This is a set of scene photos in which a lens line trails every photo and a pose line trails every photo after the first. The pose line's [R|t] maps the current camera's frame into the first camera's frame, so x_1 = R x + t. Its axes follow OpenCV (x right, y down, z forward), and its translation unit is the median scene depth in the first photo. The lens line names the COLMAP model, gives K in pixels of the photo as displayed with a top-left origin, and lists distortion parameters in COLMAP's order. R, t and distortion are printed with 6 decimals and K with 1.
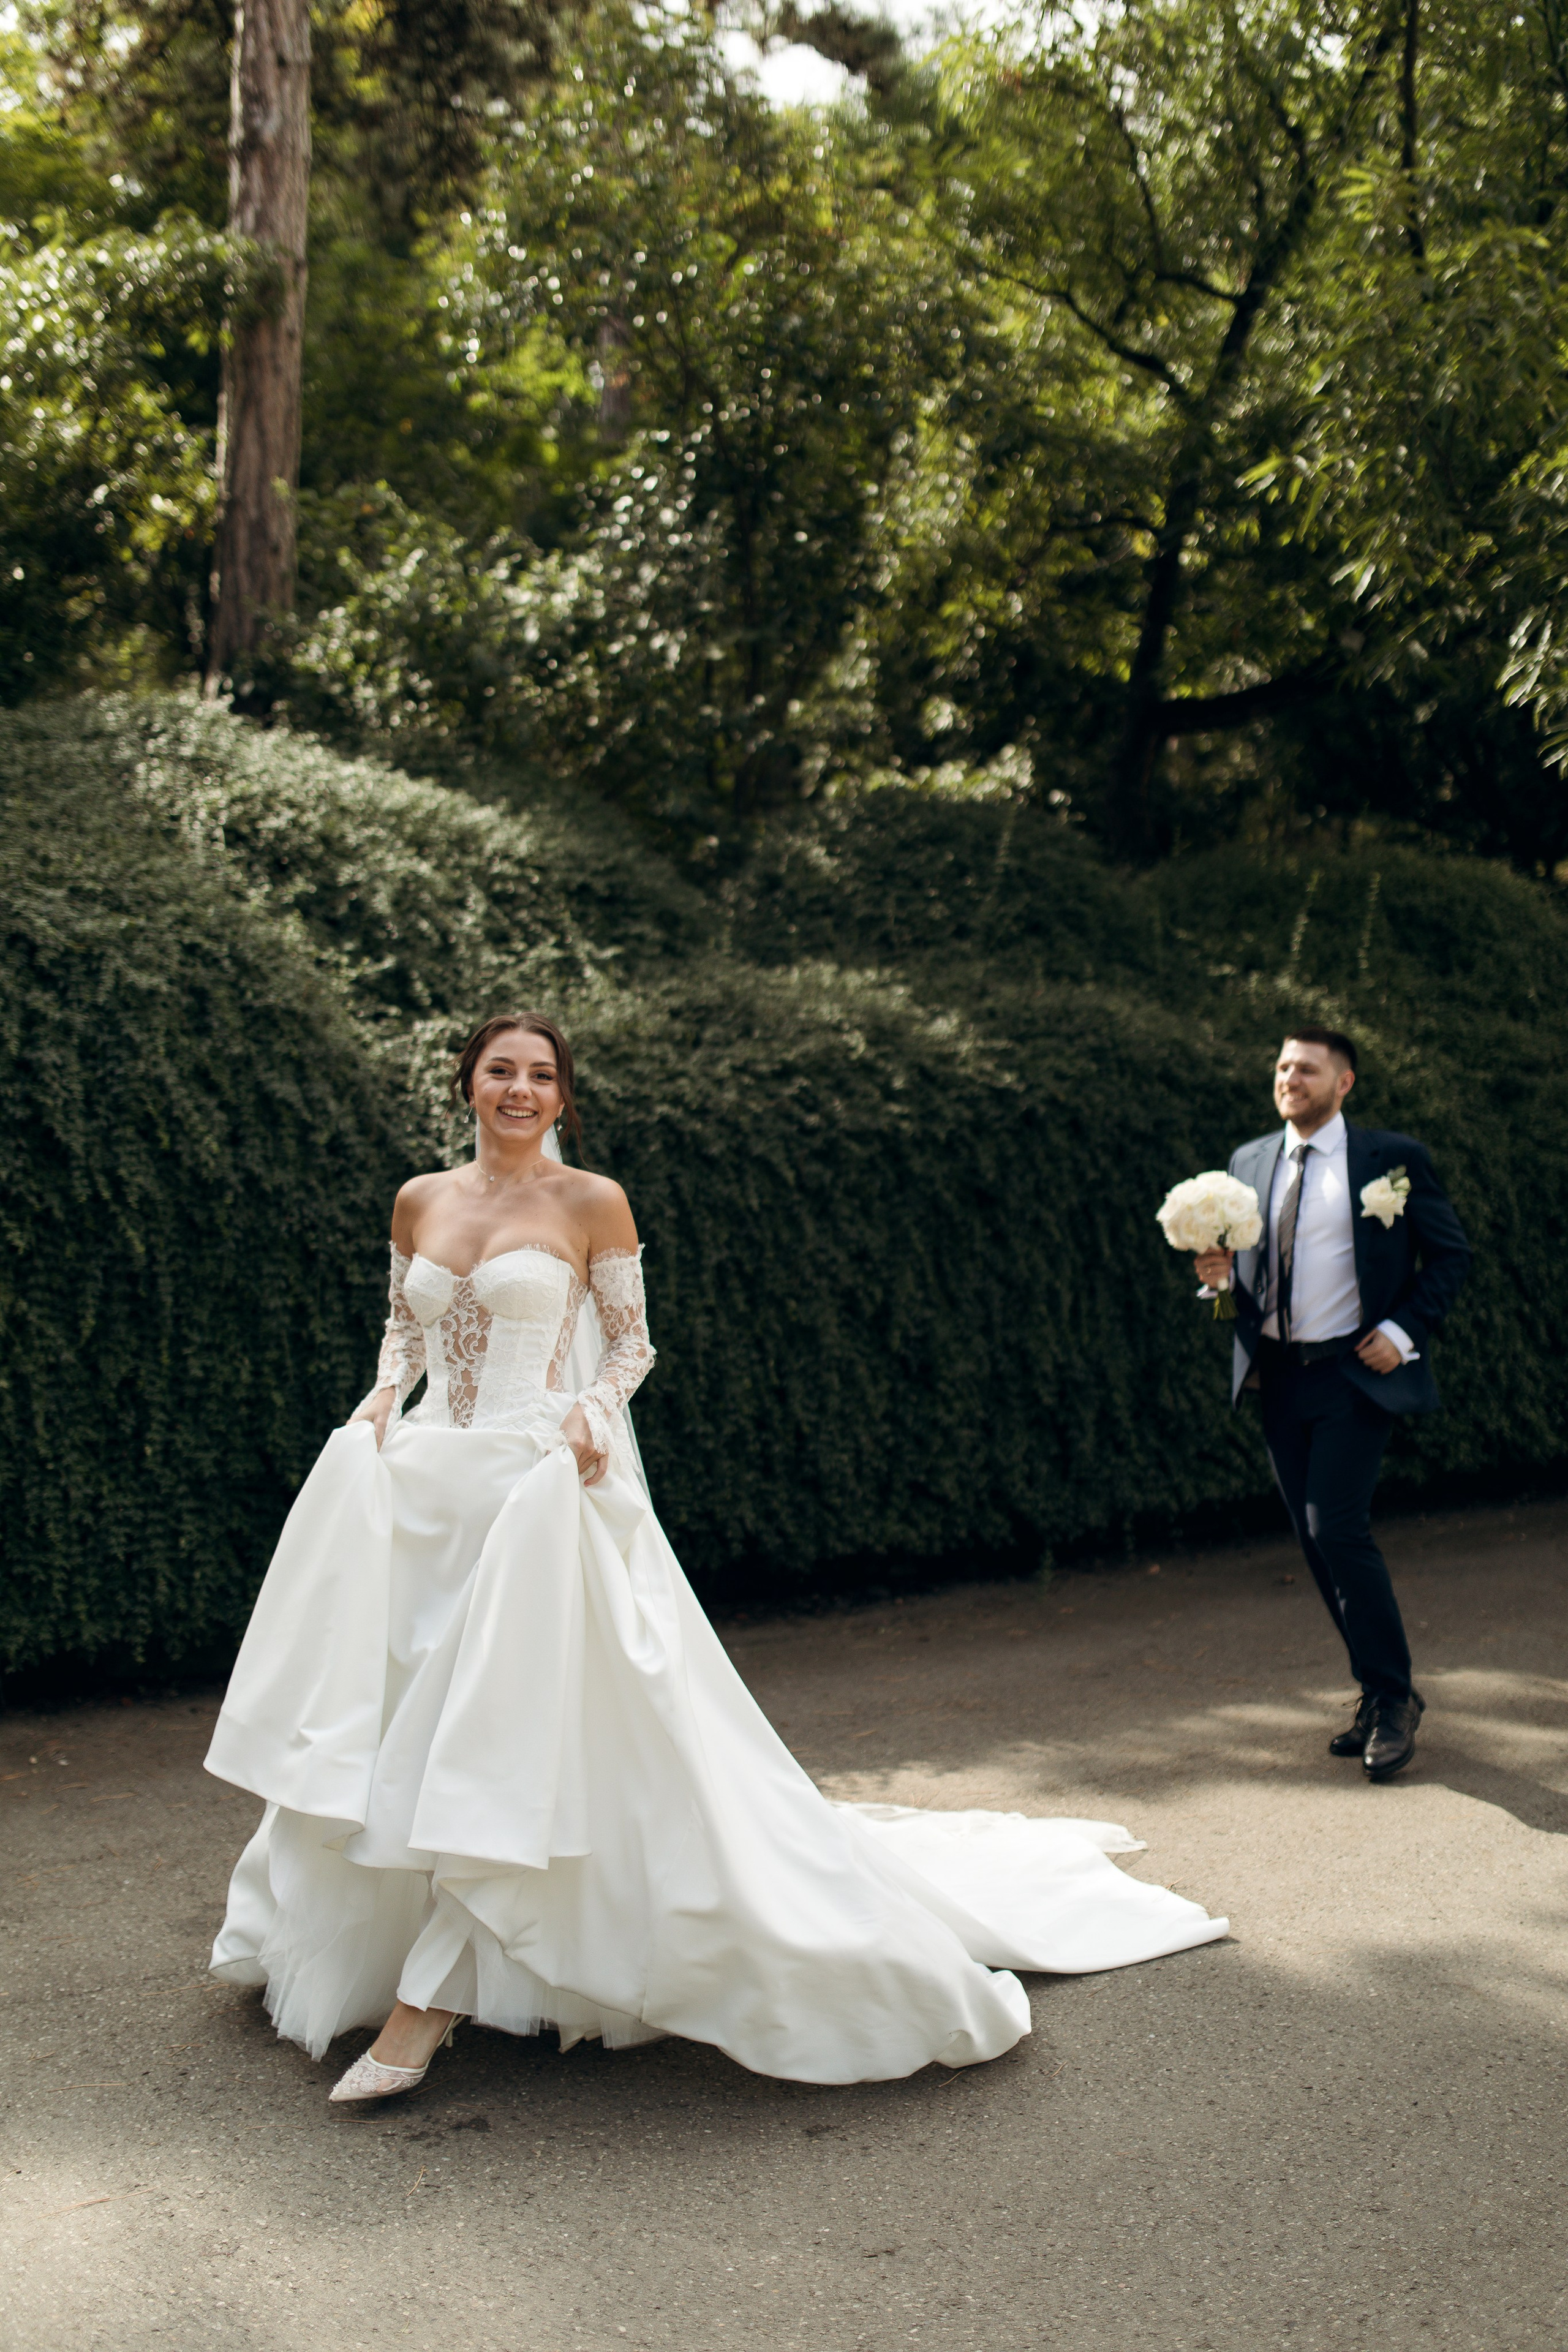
lens RADIAL K [[2224.8, 0, 785.9], [0, 2224.8, 1189.4], [0, 0, 1]] dist [-0.005926, 0.012073]
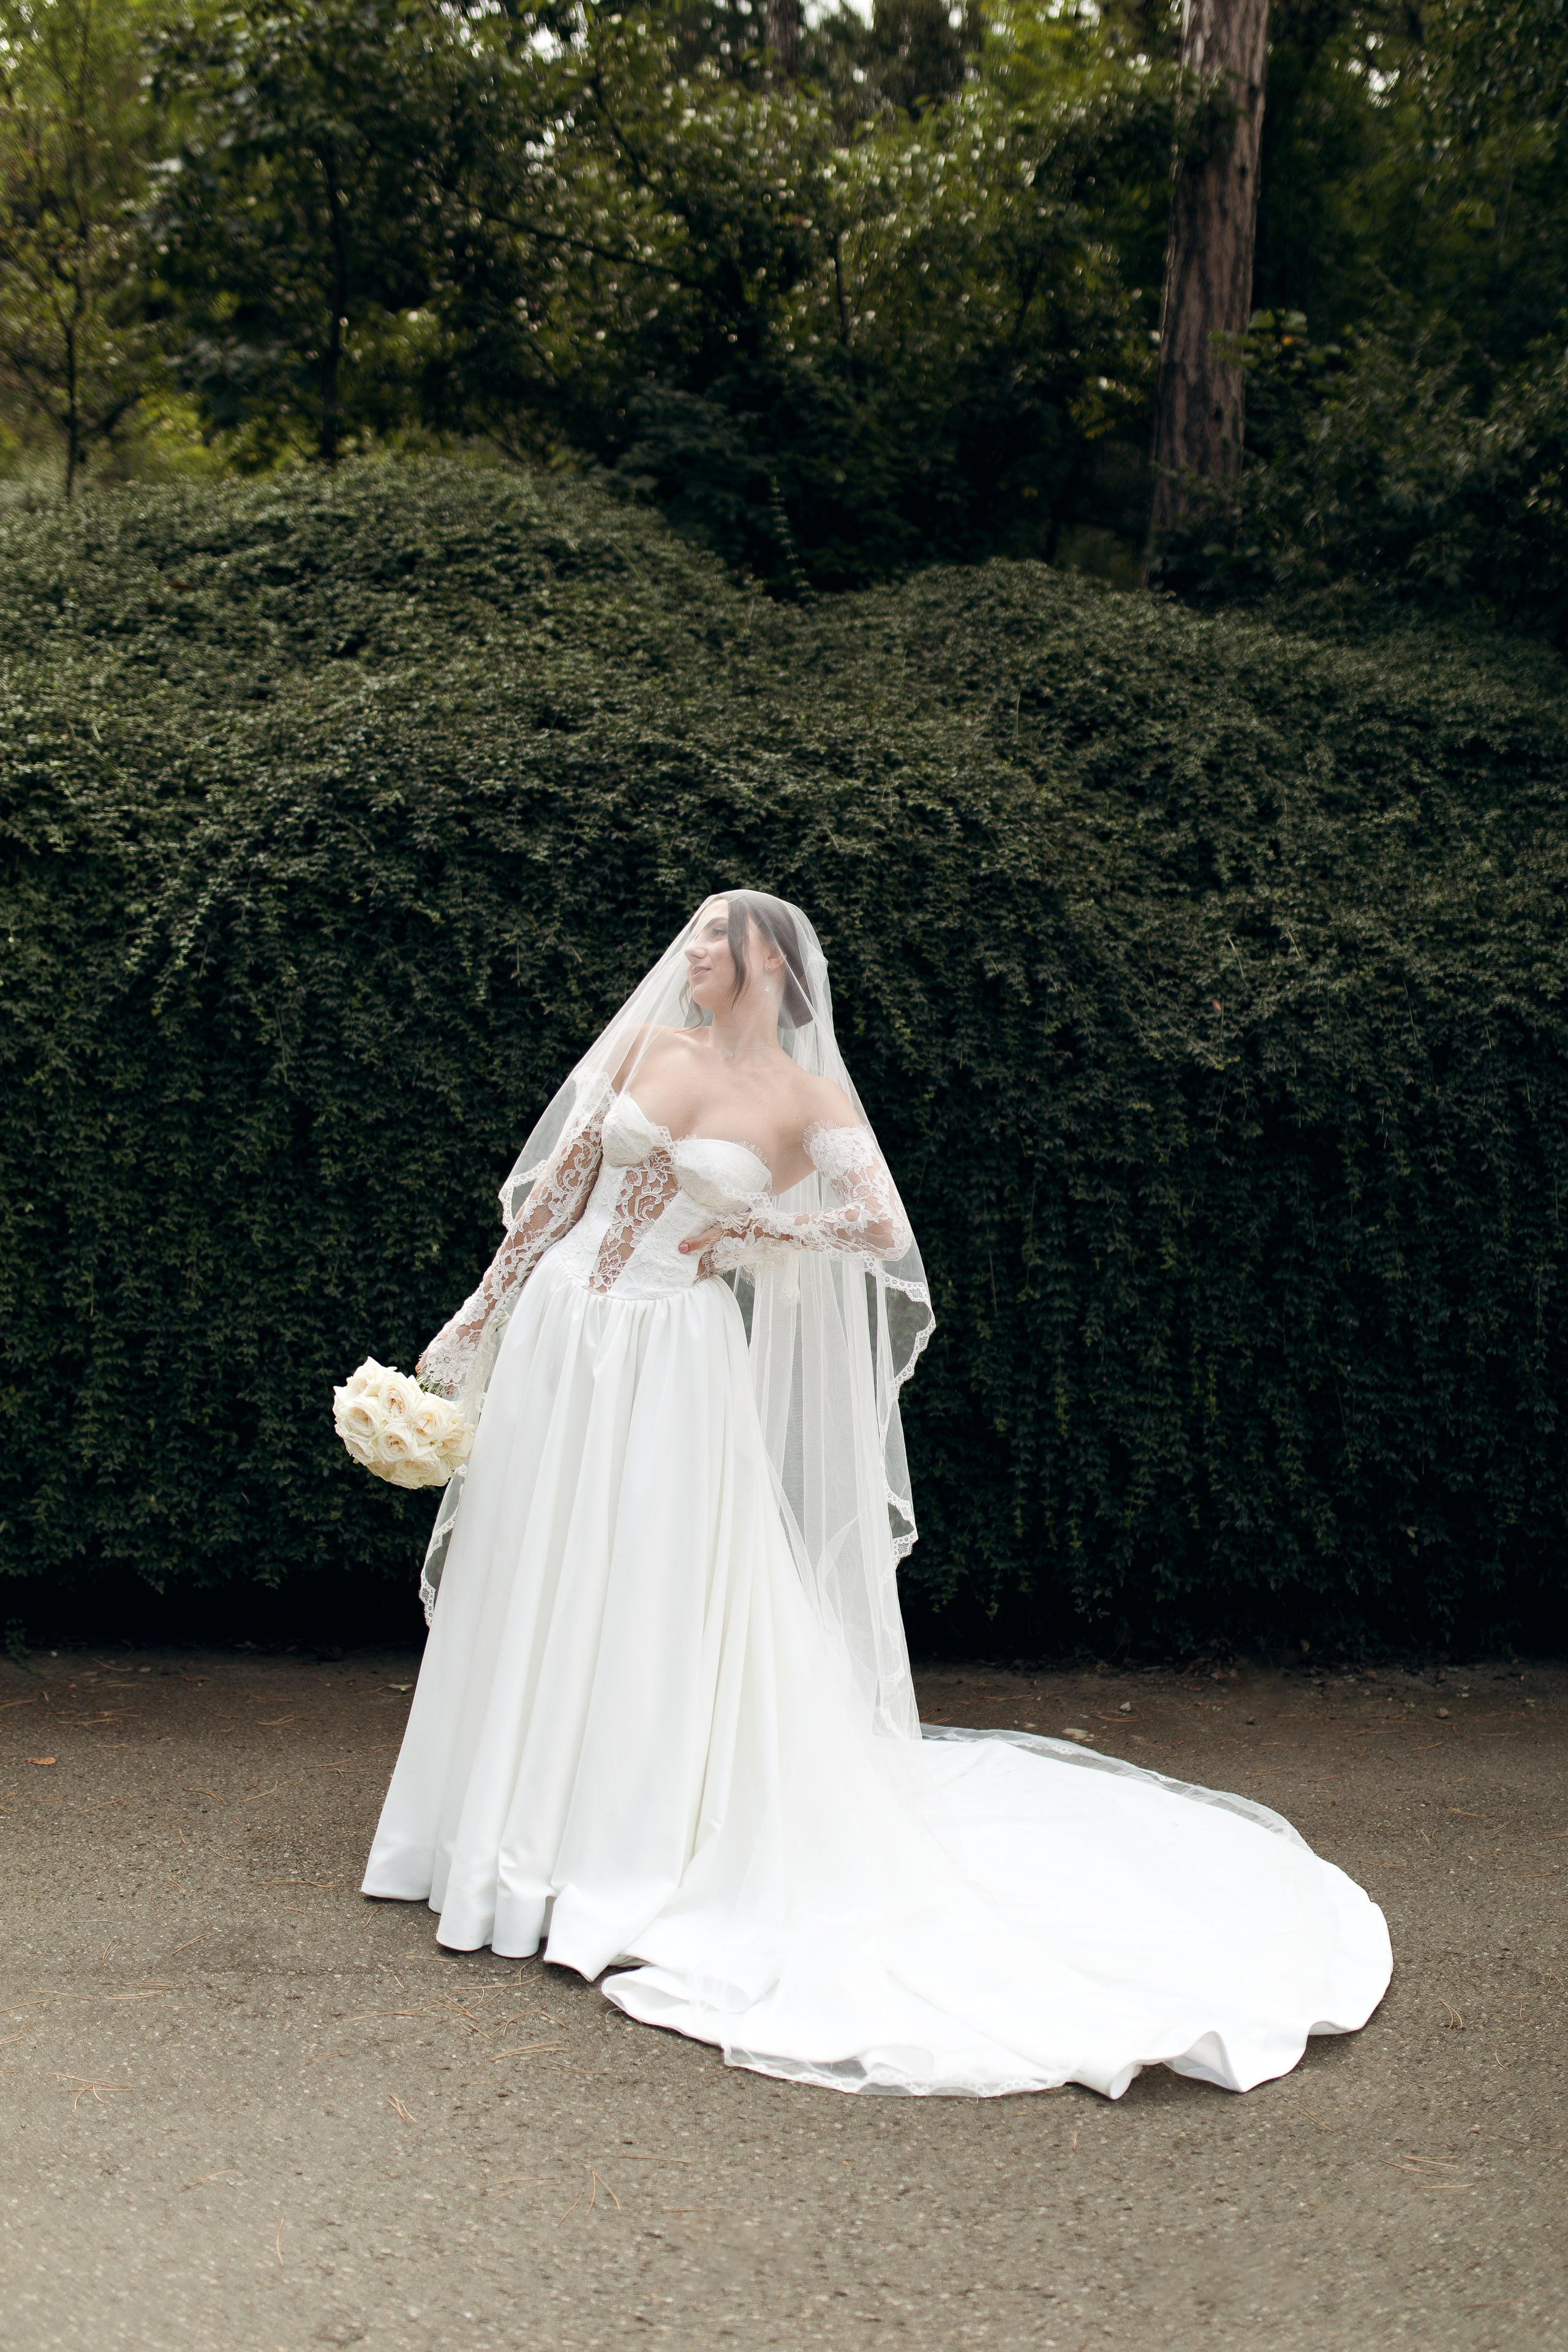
lens RADIAL K [[2293.9, 0, 788.6], [0, 2293.9, 1188.5], [0, 0, 1]] dist [0.005247, -0.008872]
pose [[0.876042, 0.027737, -0.481437, 0.105744], [-0.024797, 0.999615, 0.012469, 0.024752], [0.481597, 0.001014, 0.876392, 0.151296]]
